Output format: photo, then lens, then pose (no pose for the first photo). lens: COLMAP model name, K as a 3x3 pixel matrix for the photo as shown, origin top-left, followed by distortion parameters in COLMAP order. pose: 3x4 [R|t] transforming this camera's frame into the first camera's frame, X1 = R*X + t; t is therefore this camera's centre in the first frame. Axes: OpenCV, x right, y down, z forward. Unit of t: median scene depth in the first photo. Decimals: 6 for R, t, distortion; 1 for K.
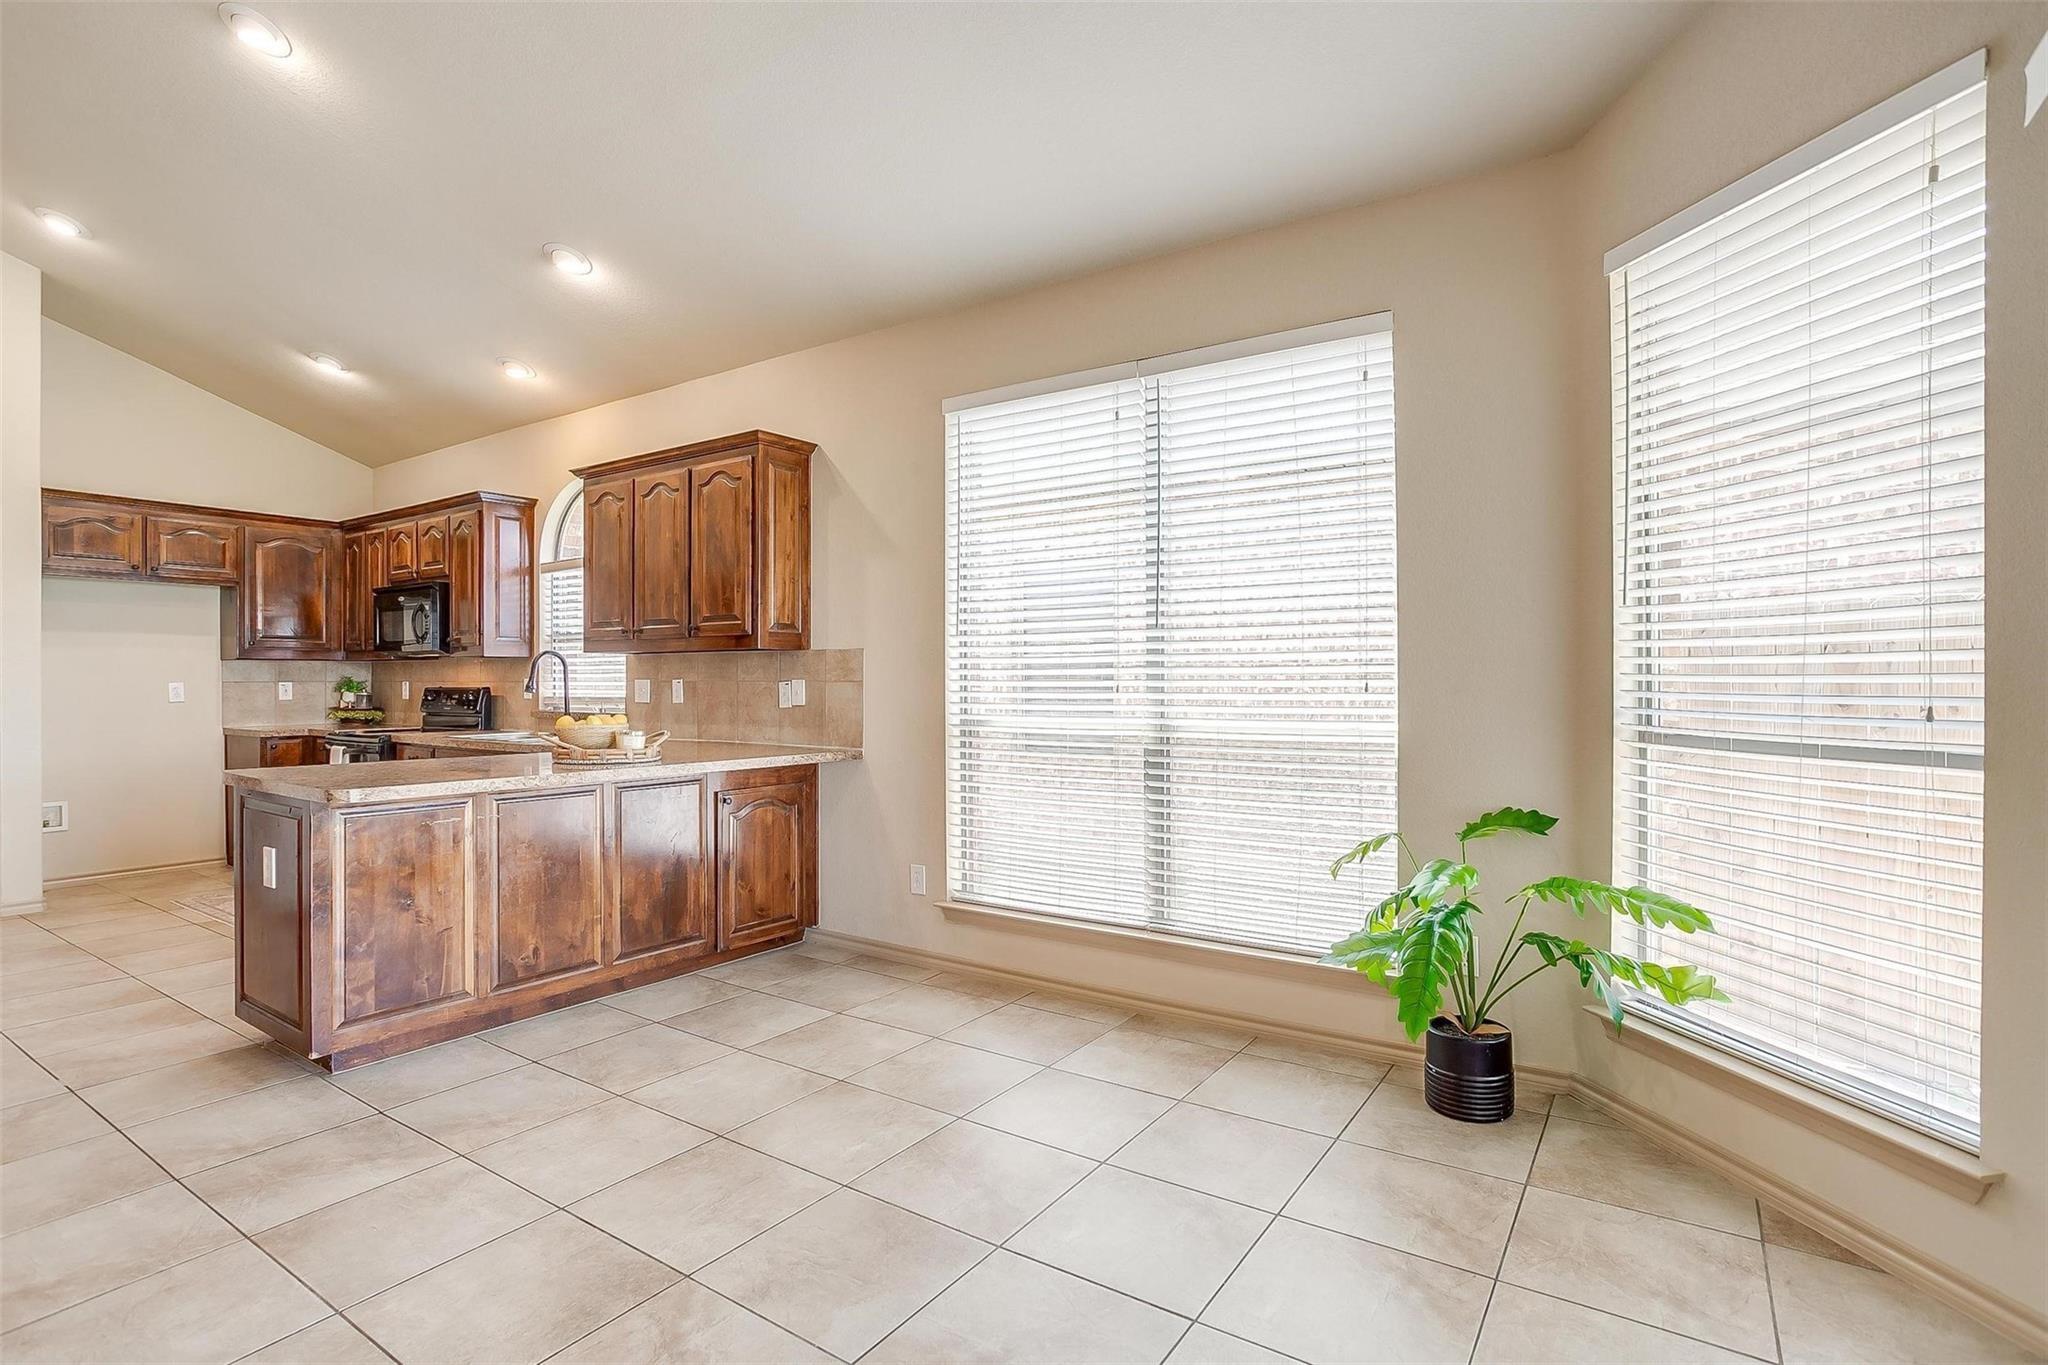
lens RADIAL K [[970.9, 0, 1017.8], [0, 970.9, 679.8], [0, 0, 1]] dist [-0.044947, 0.026381]
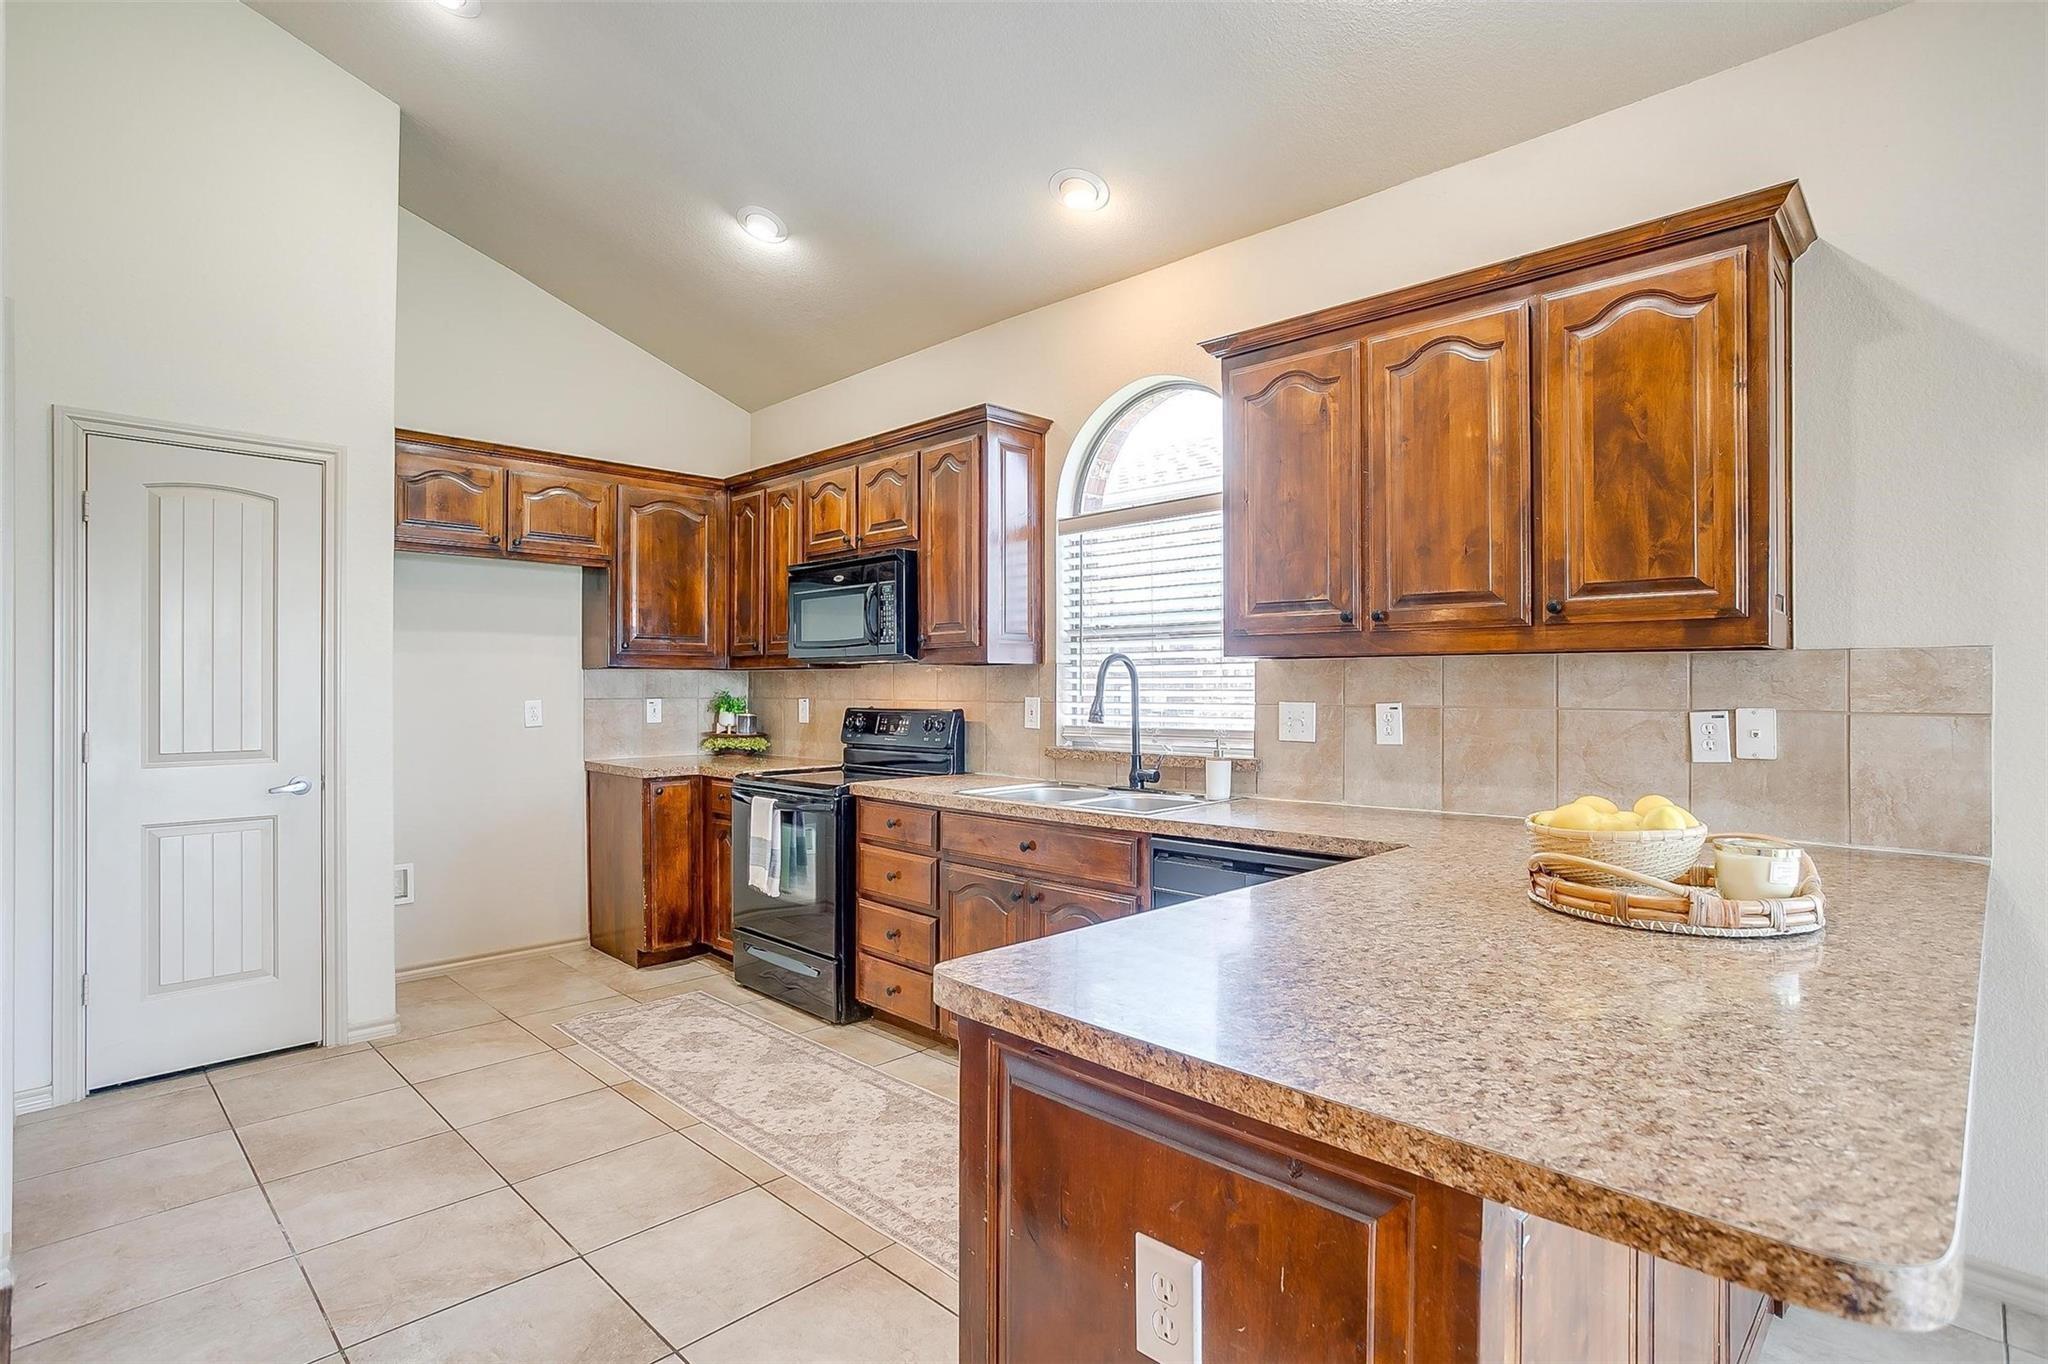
lens RADIAL K [[1003.2, 0, 1024.0], [0, 1003.2, 682.0], [0, 0, 1]] dist [-0.046062, 0.026380]
pose [[0.984447, 0.001227, -0.175678, -0.391090], [-0.002191, 0.999984, -0.005297, -0.007860], [0.175668, 0.005599, 0.984434, 0.324867]]
